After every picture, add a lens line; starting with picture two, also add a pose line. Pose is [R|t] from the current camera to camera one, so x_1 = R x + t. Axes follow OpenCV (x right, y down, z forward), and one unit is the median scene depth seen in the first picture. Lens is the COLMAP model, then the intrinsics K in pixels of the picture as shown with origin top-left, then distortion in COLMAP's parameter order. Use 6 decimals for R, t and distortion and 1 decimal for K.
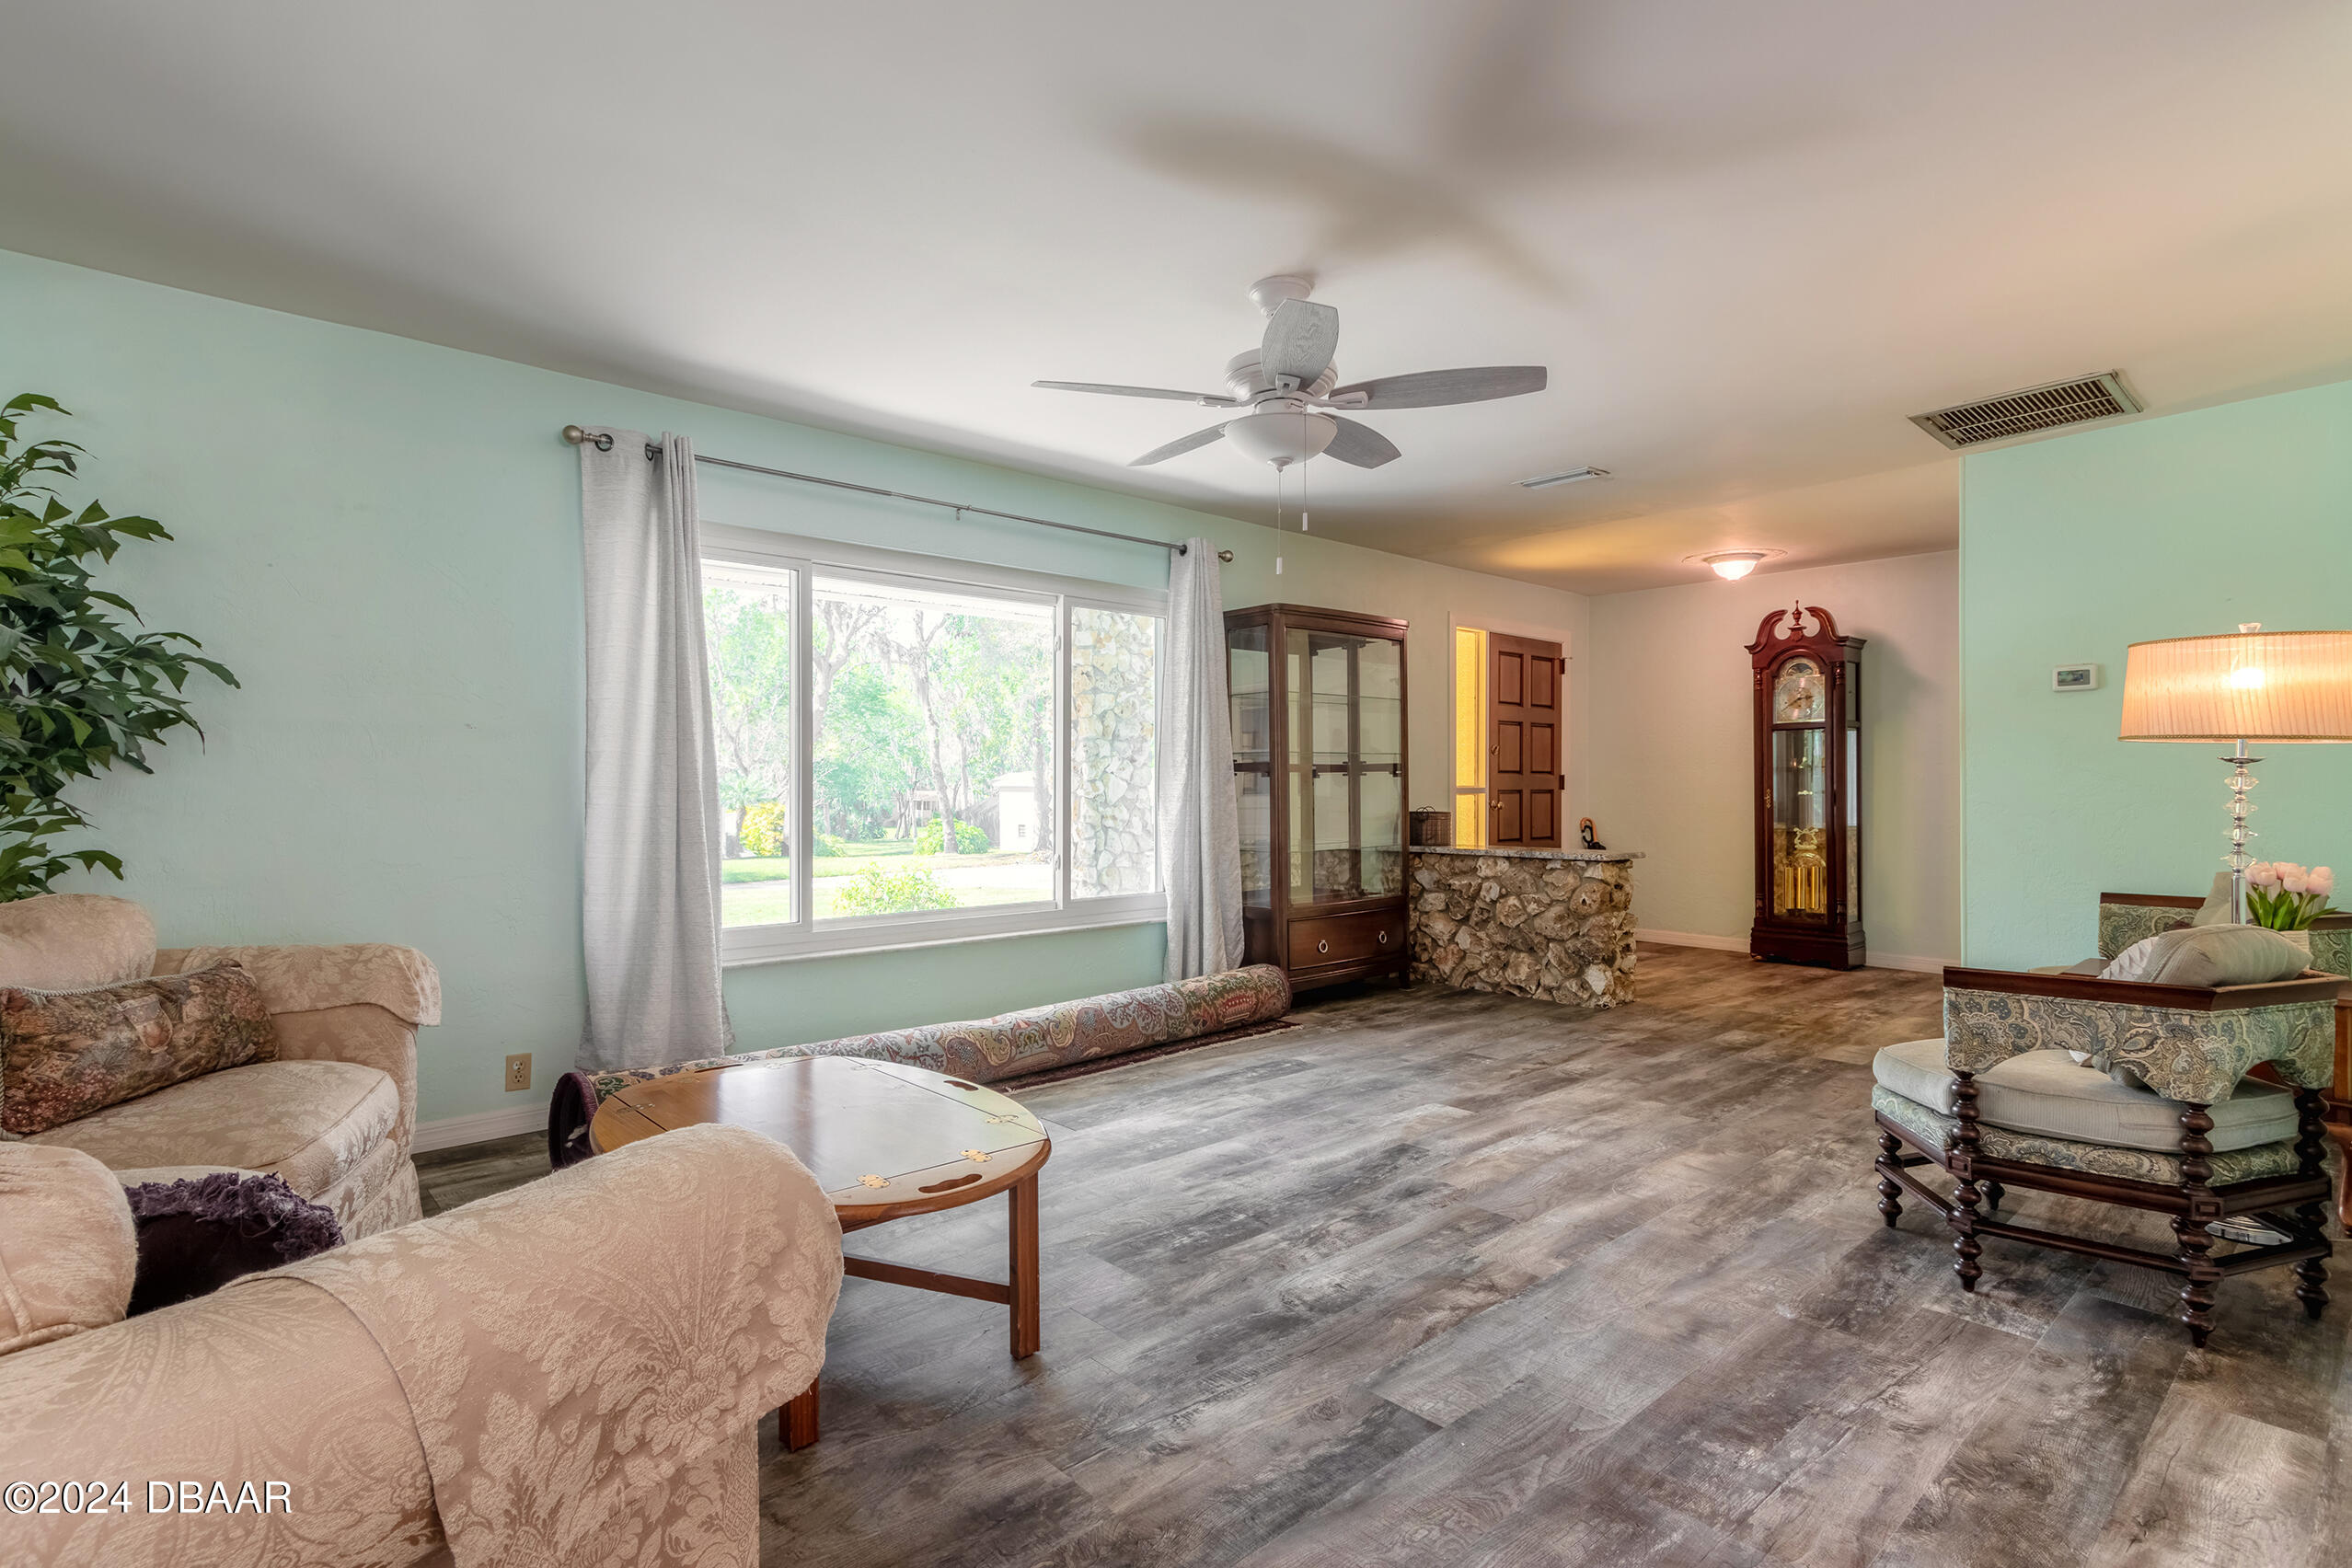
lens RADIAL K [[1072.7, 0, 1160.6], [0, 1072.7, 785.8], [0, 0, 1]] dist [0.006917, -0.001515]
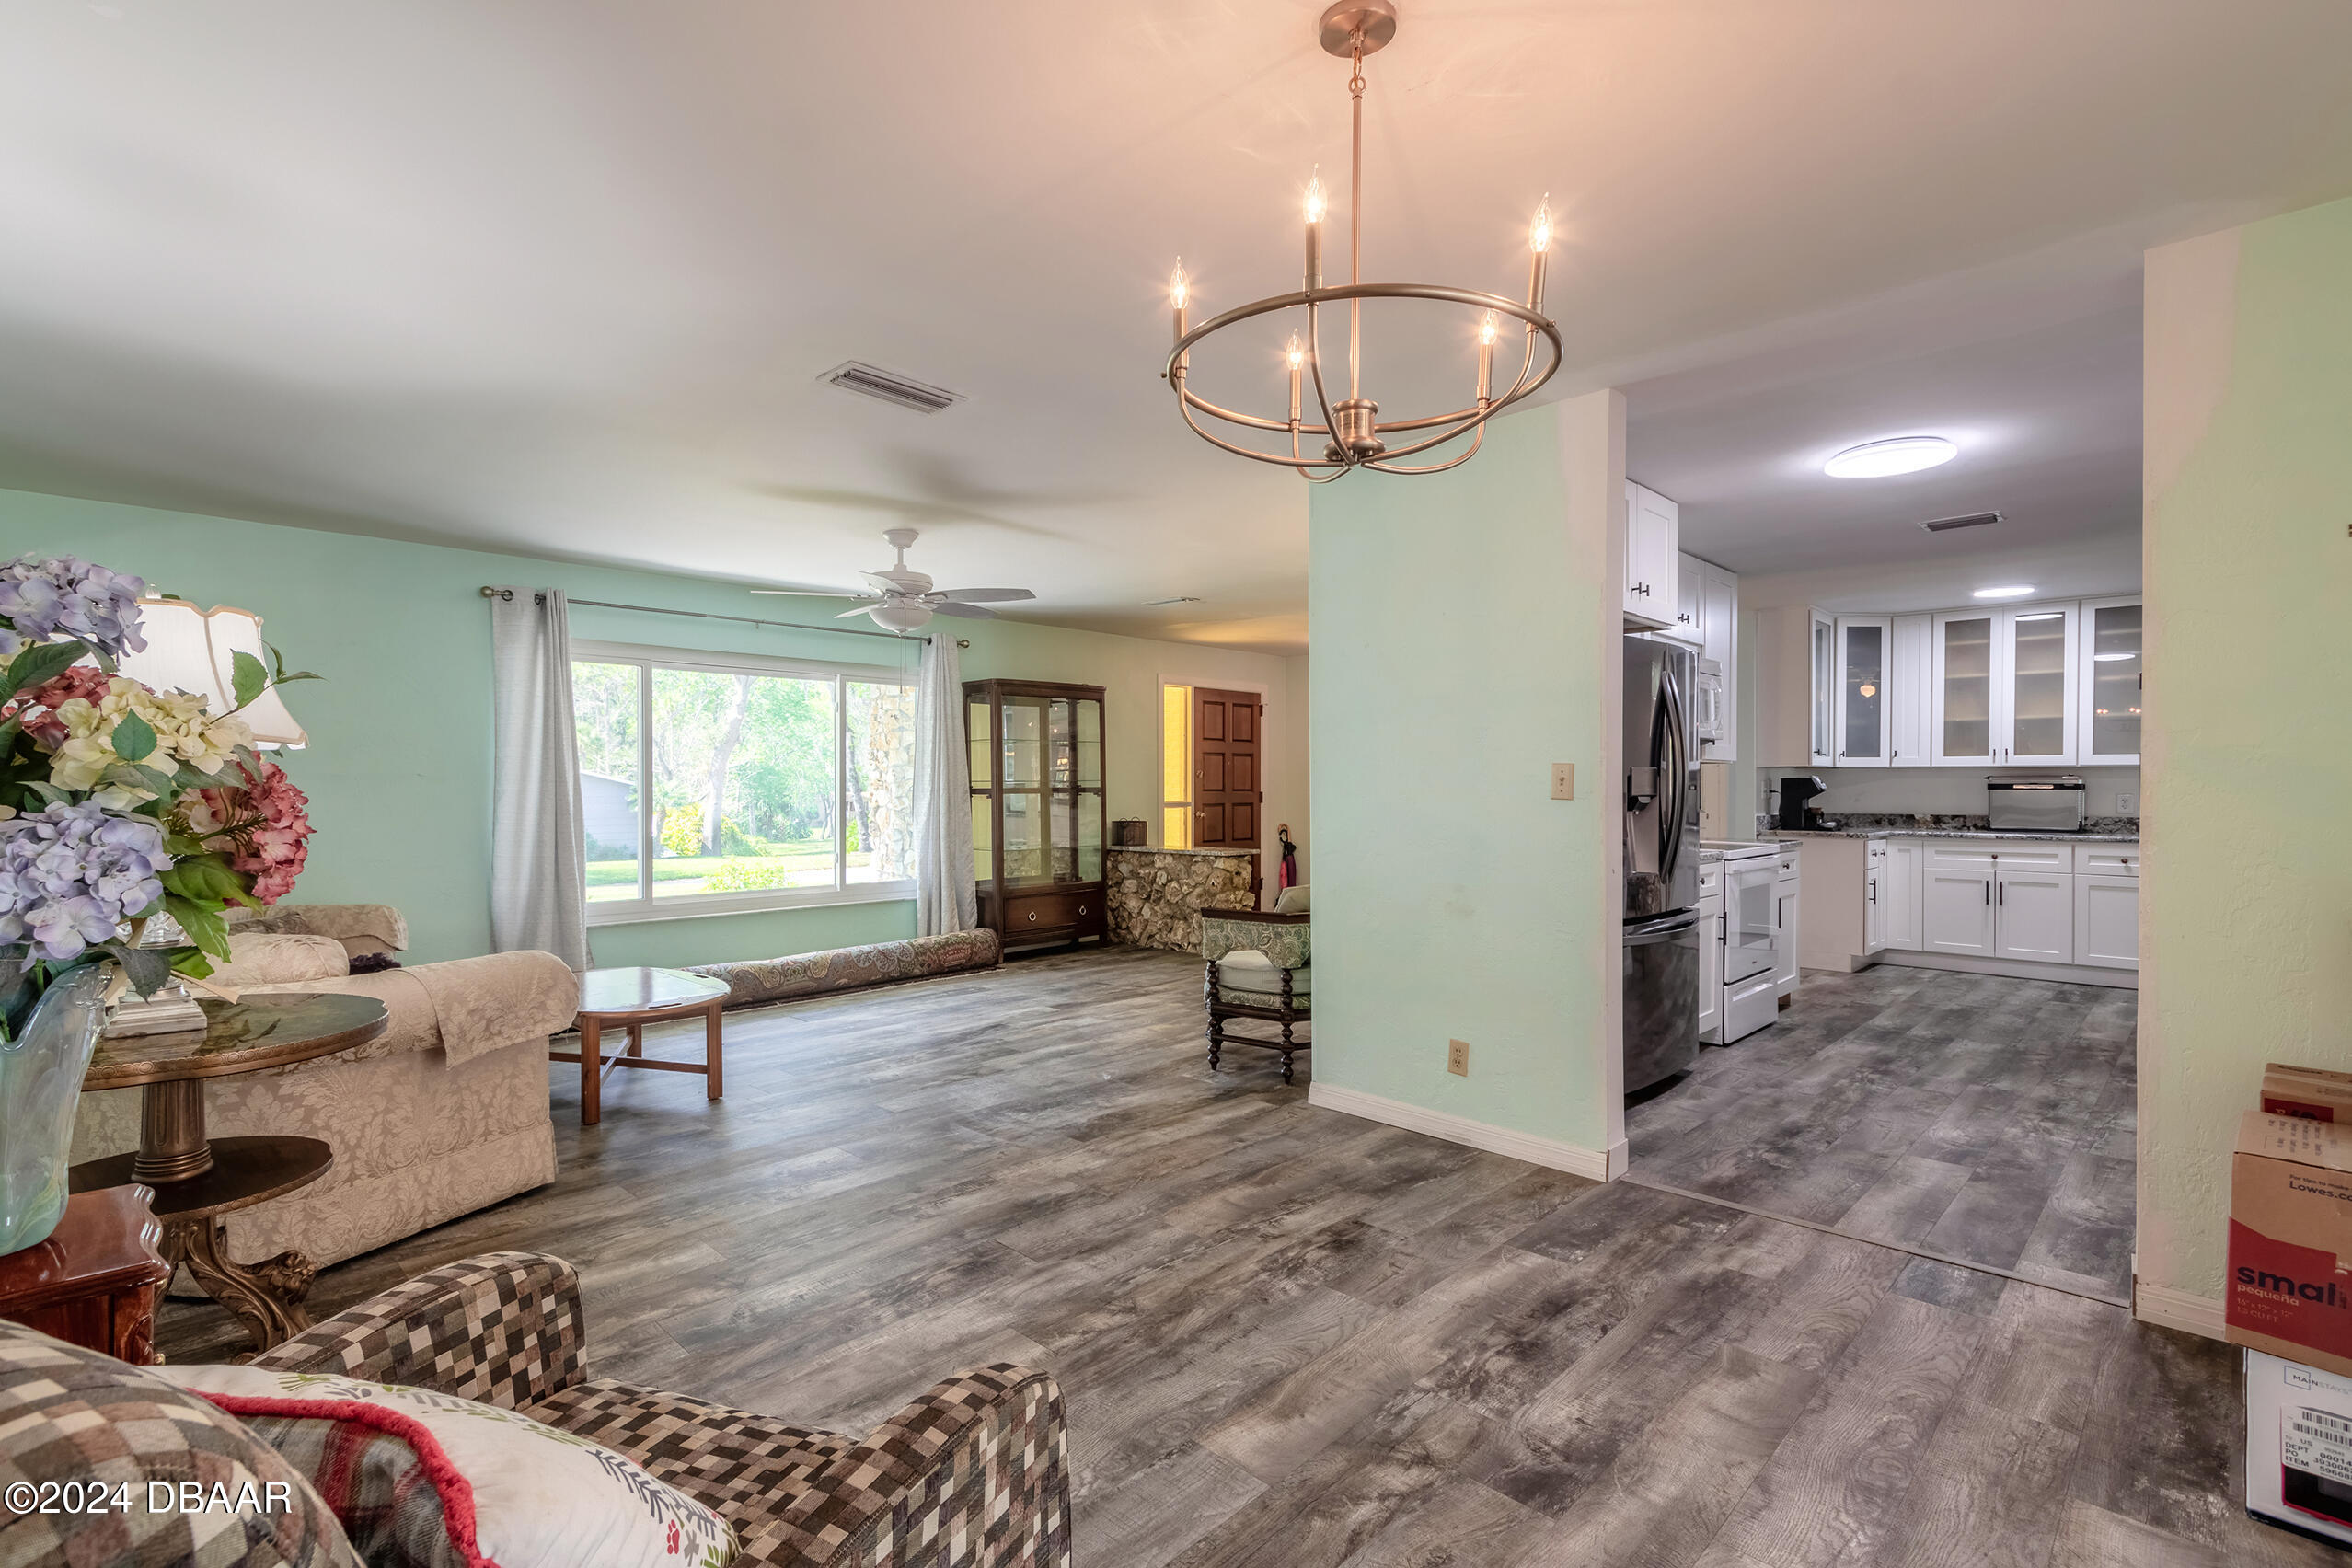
lens RADIAL K [[1037.3, 0, 1151.3], [0, 1037.3, 788.5], [0, 0, 1]] dist [0.007537, -0.000377]
pose [[0.998173, -0.000503, 0.060423, 0.319007], [0.000374, 0.999998, 0.002150, -0.033891], [-0.060424, -0.002124, 0.998171, -0.556822]]
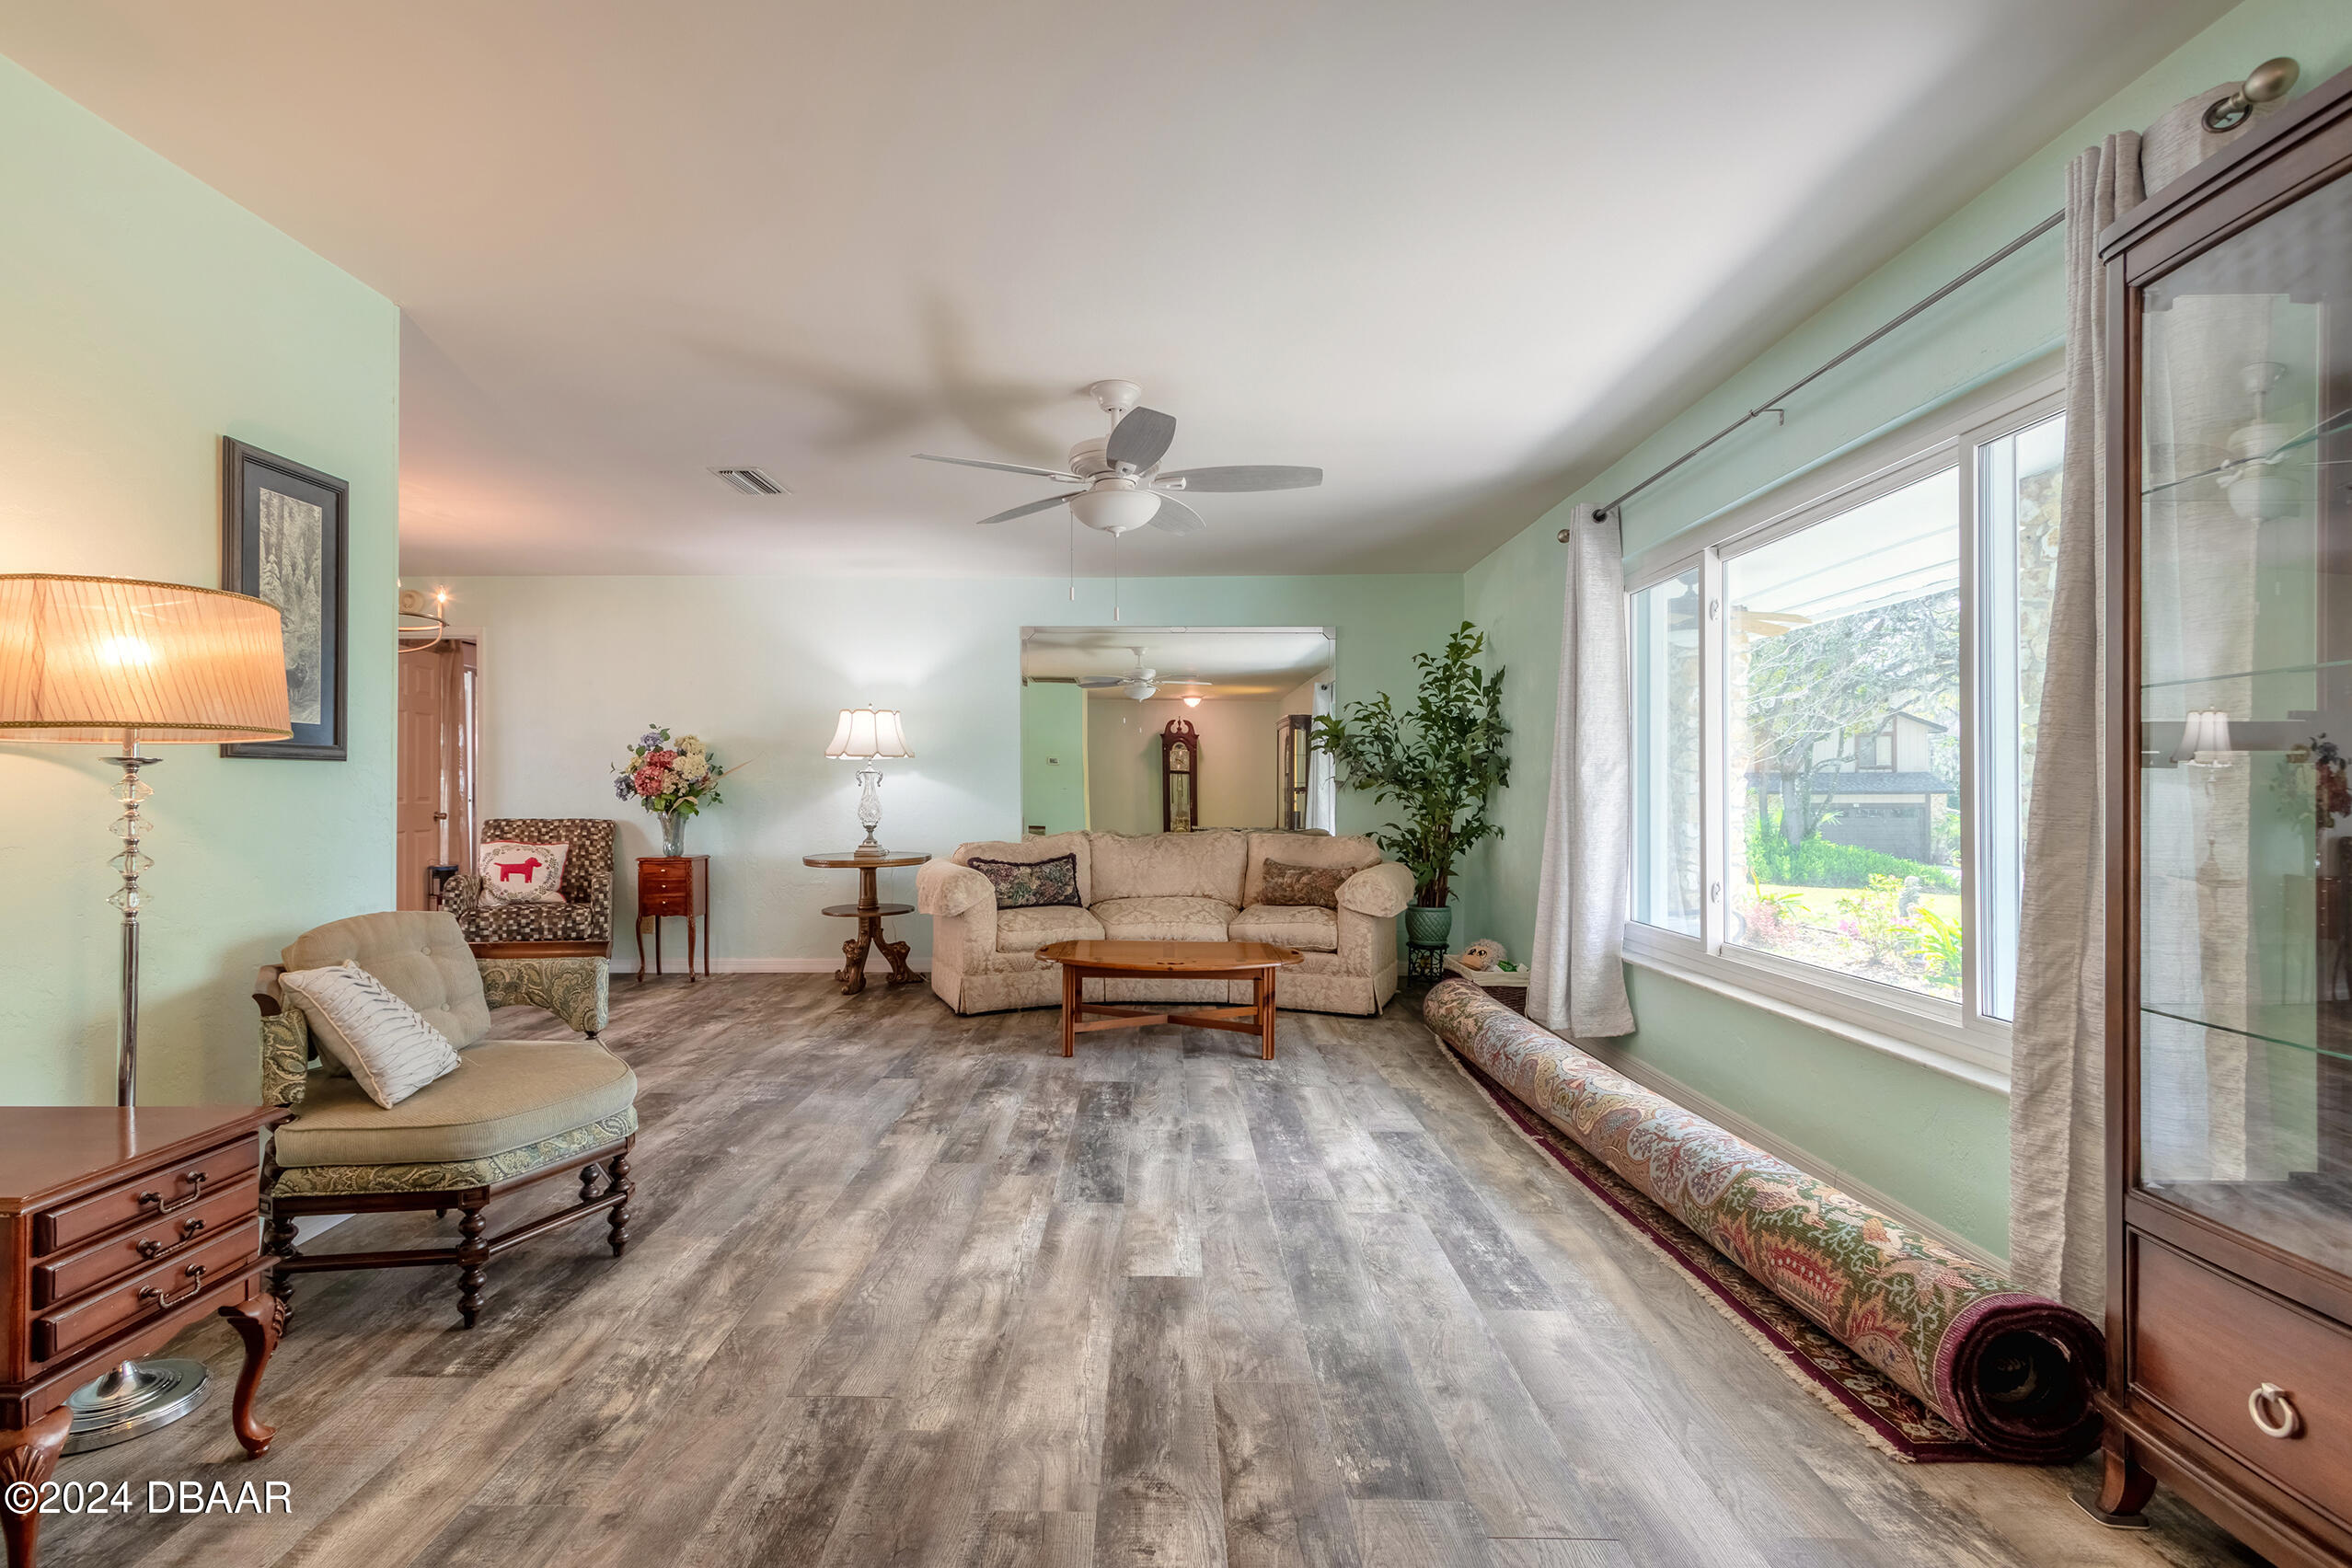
lens RADIAL K [[1072.7, 0, 1158.8], [0, 1072.7, 798.0], [0, 0, 1]] dist [0.006917, -0.001515]
pose [[-0.652830, 0.006763, -0.757475, 0.769053], [0.001951, 0.999972, 0.007246, -0.005677], [0.757502, 0.003253, -0.652824, 1.407607]]
